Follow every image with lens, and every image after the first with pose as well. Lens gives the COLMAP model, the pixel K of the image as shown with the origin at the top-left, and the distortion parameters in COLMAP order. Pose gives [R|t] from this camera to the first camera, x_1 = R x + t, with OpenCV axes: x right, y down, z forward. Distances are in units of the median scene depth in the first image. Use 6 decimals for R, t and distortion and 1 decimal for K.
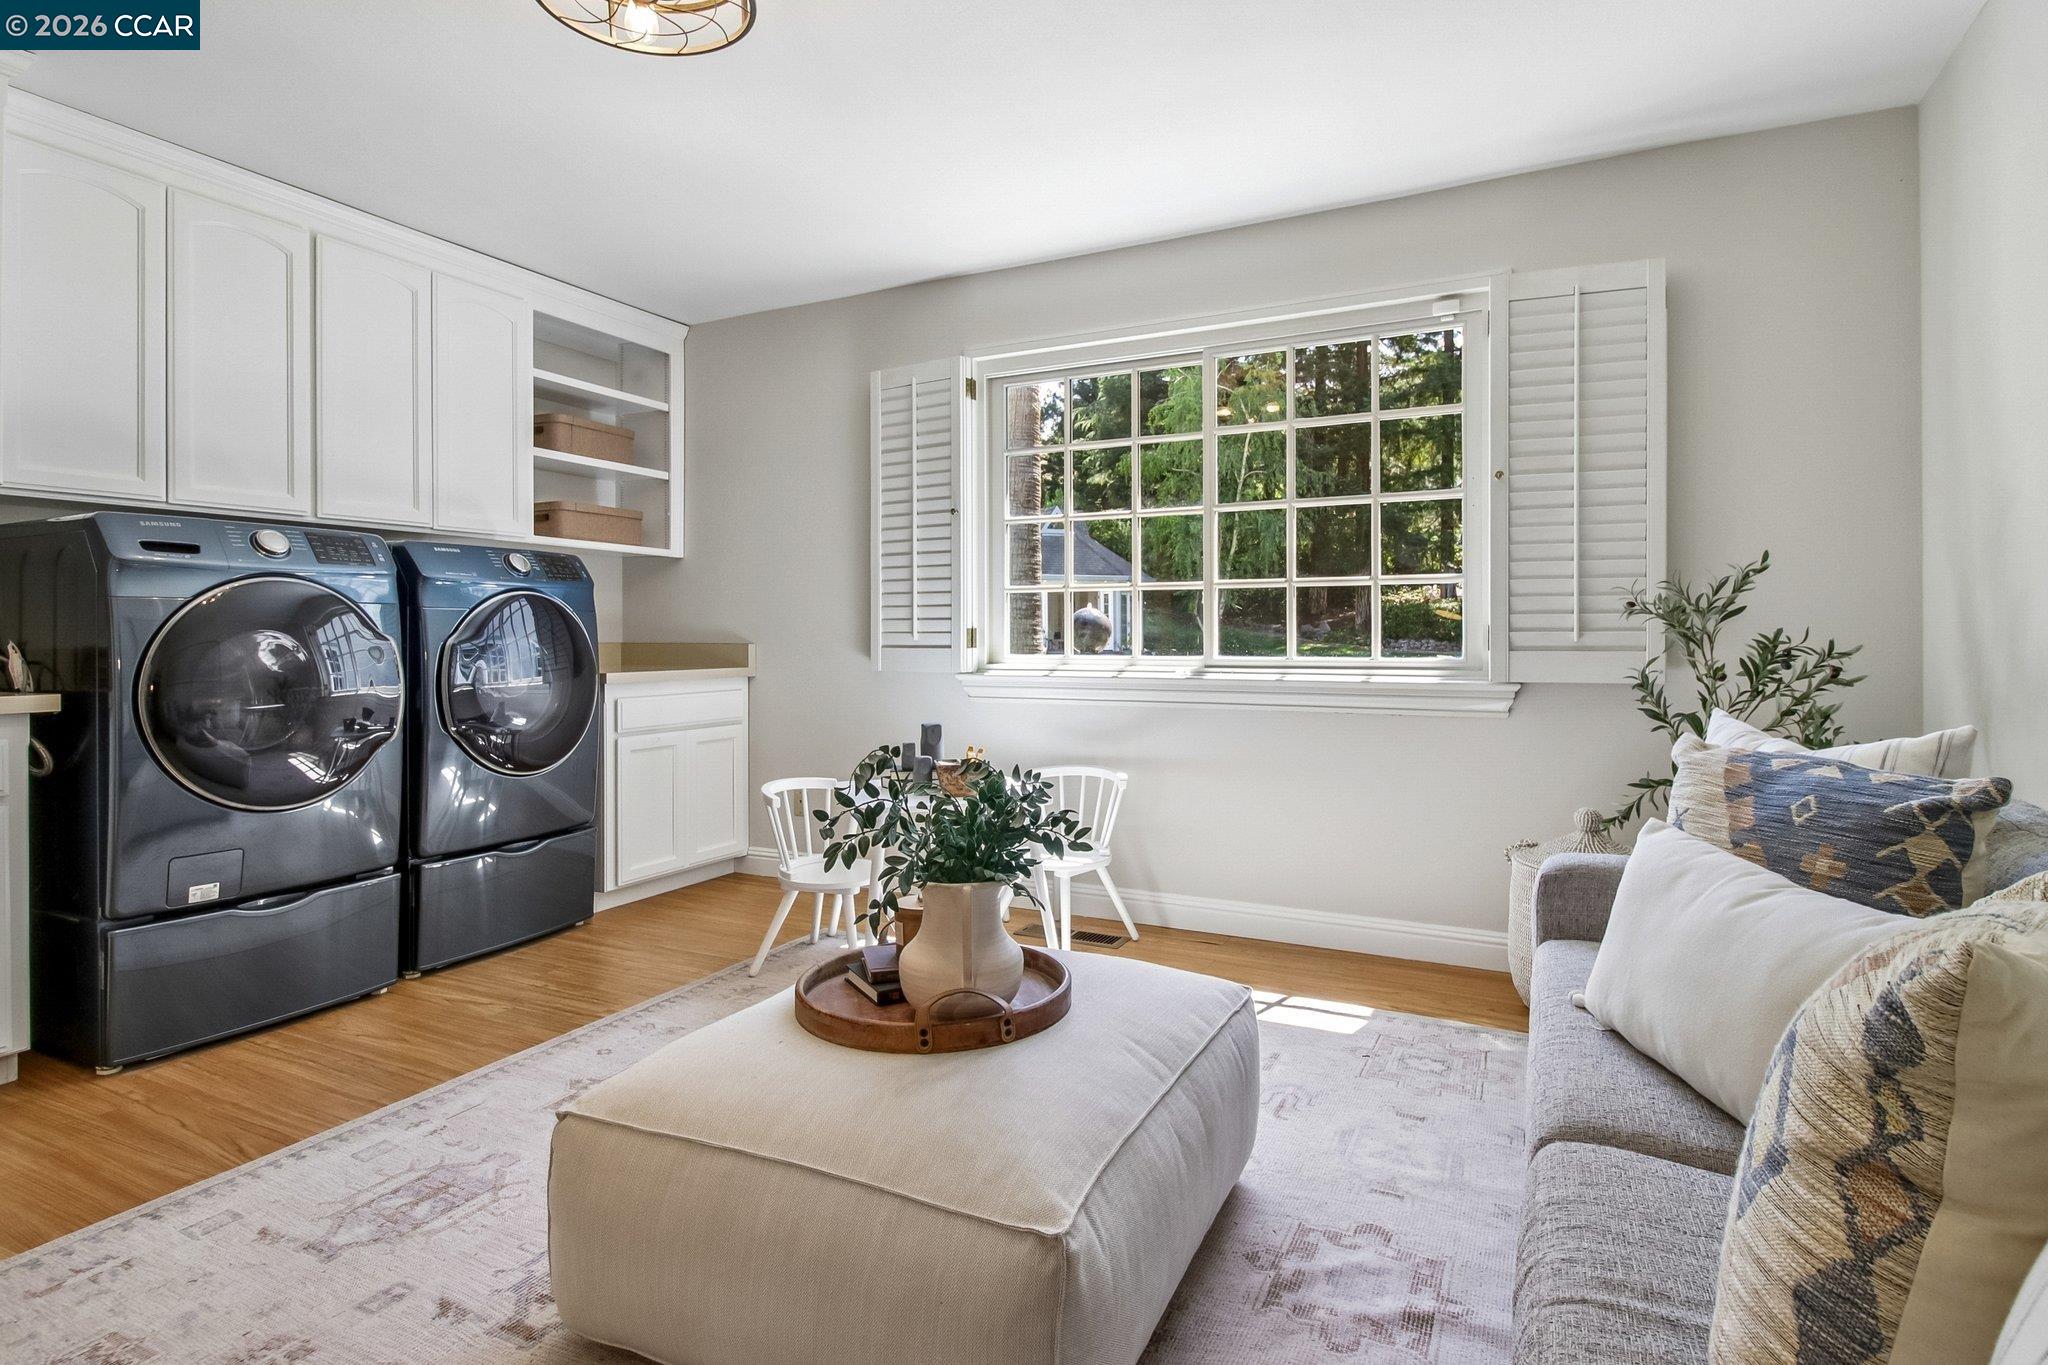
lens RADIAL K [[1041.3, 0, 1025.1], [0, 1041.3, 641.9], [0, 0, 1]] dist [0.016265, -0.012147]
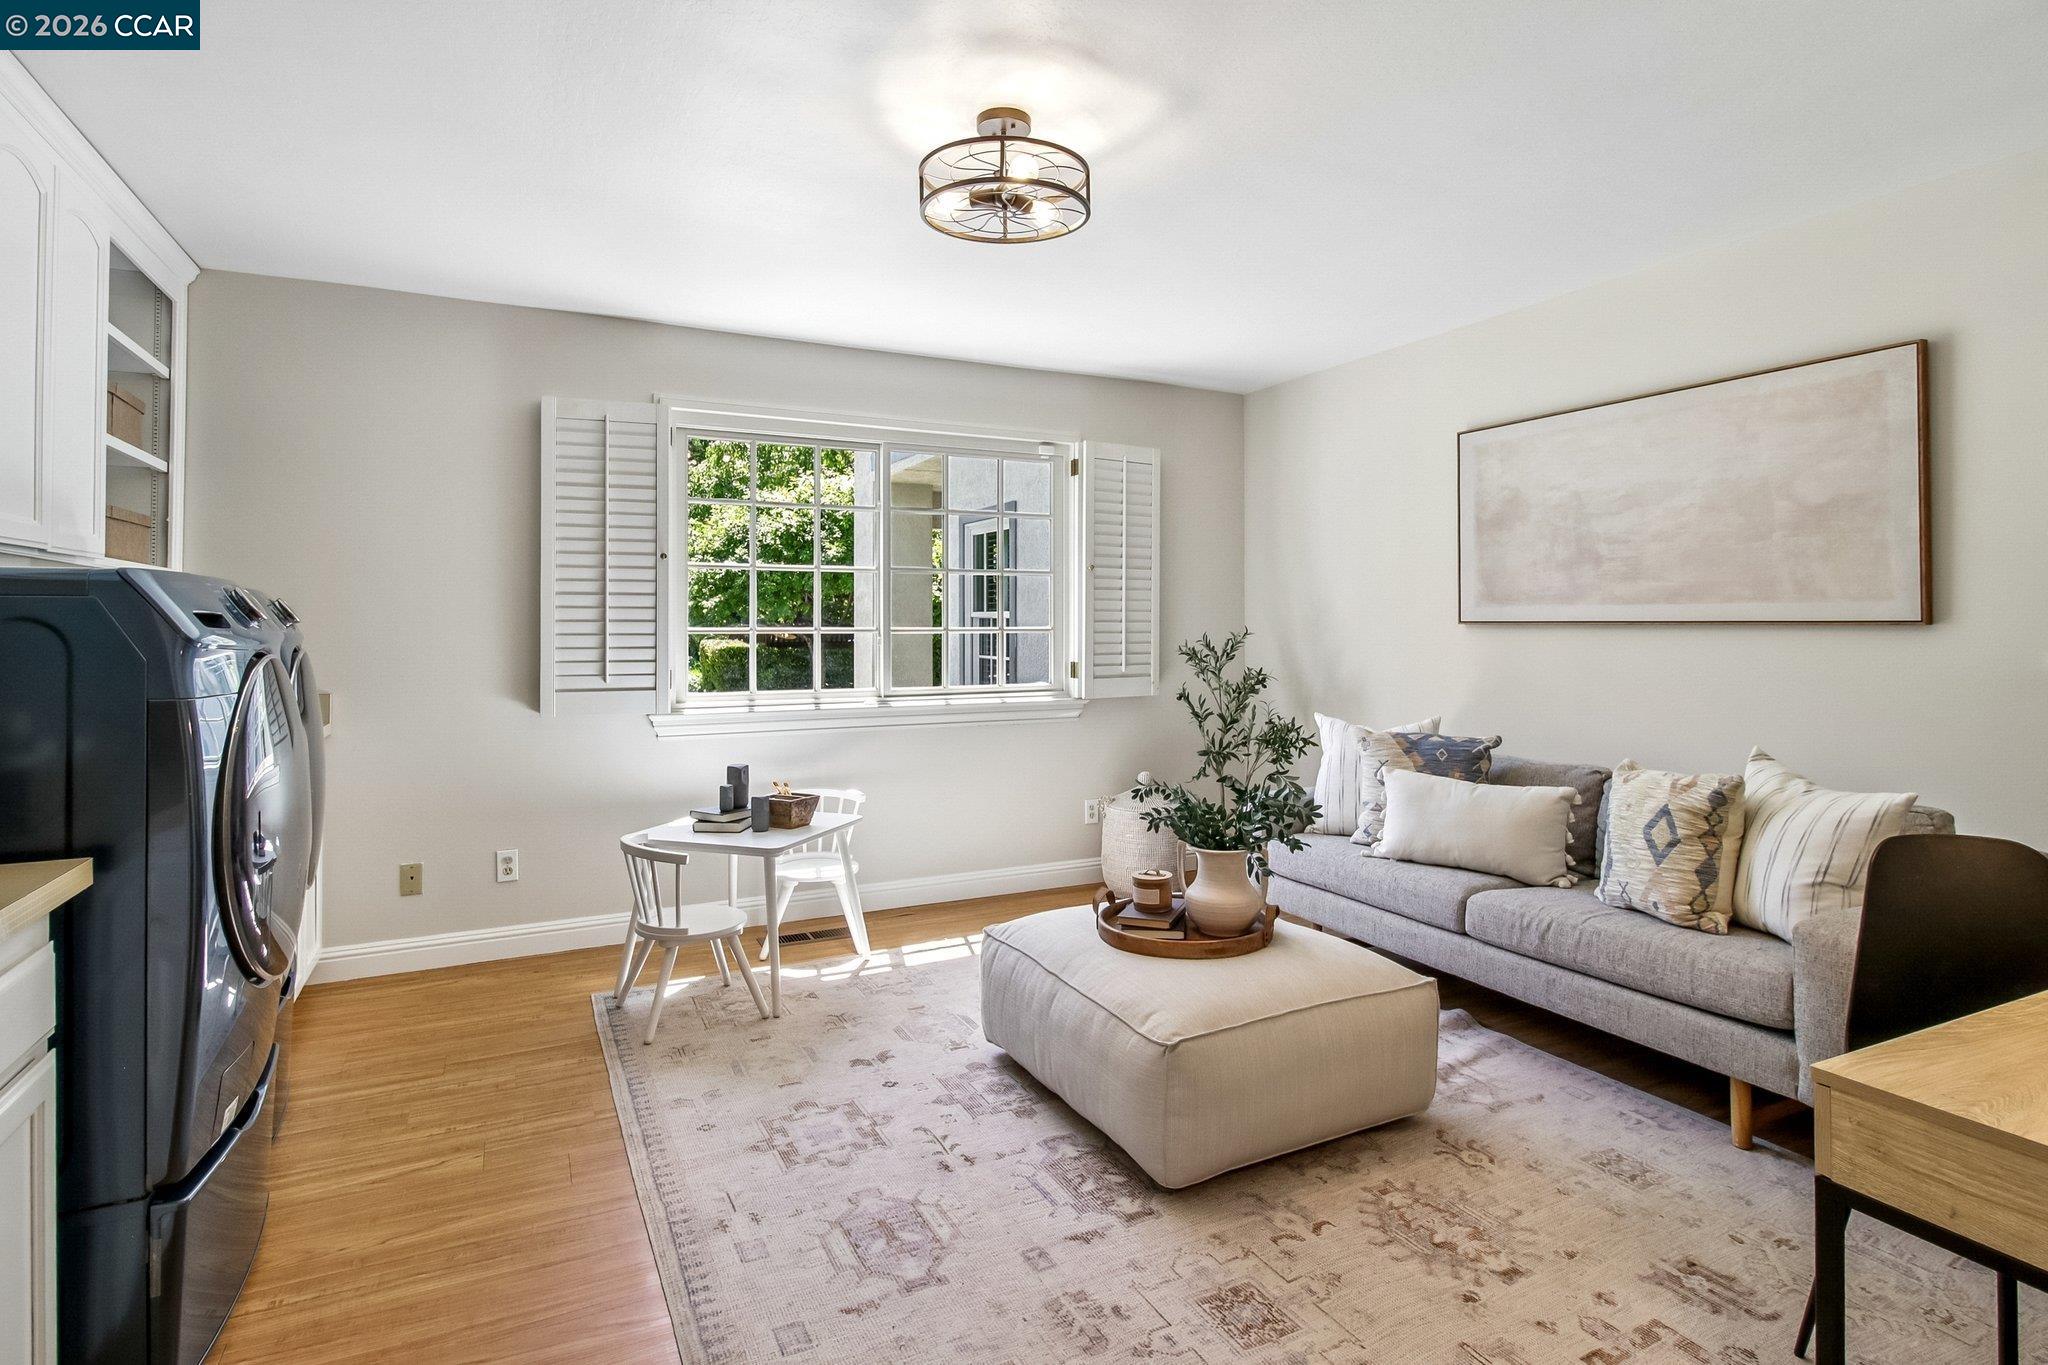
lens RADIAL K [[1042.7, 0, 1018.5], [0, 1042.7, 614.9], [0, 0, 1]] dist [0.032497, -0.026316]
pose [[0.603315, 0.008748, 0.797455, -0.906893], [0.003617, 0.999900, -0.013705, -0.069840], [-0.797495, 0.011153, 0.603222, 0.140467]]
